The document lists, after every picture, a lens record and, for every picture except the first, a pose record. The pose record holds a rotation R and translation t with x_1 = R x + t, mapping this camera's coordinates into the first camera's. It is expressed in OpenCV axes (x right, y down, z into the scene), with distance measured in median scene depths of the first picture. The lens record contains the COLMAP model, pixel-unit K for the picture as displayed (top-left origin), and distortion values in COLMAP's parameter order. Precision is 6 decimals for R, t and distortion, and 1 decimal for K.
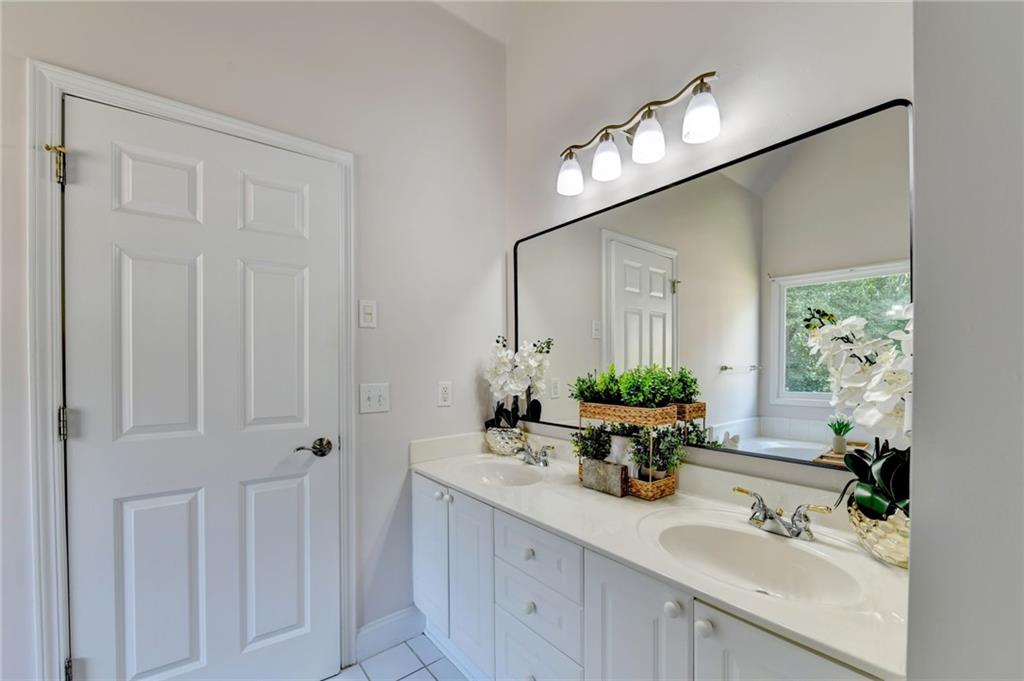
lens RADIAL K [[414.3, 0, 514.9], [0, 414.3, 364.6], [0, 0, 1]] dist [-0.007796, -0.000234]
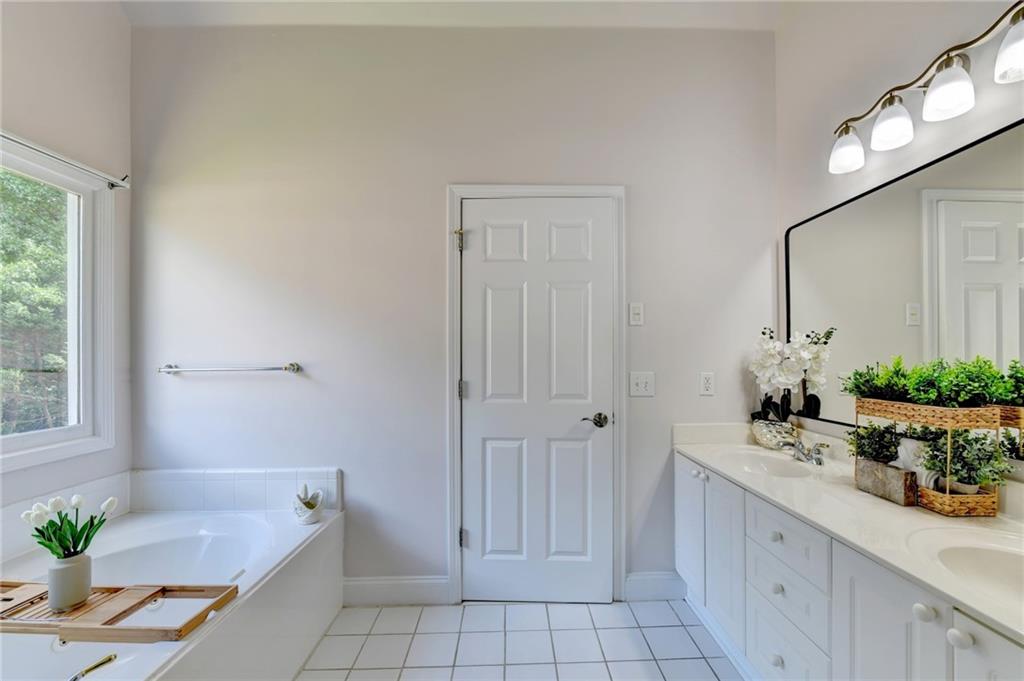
lens RADIAL K [[410.4, 0, 524.9], [0, 410.4, 353.1], [0, 0, 1]] dist [-0.002804, -0.000436]
pose [[0.799513, -0.001554, -0.600646, 0.121881], [-0.004881, 0.999947, -0.009083, 0.004501], [0.600628, 0.010194, 0.799463, -0.177520]]
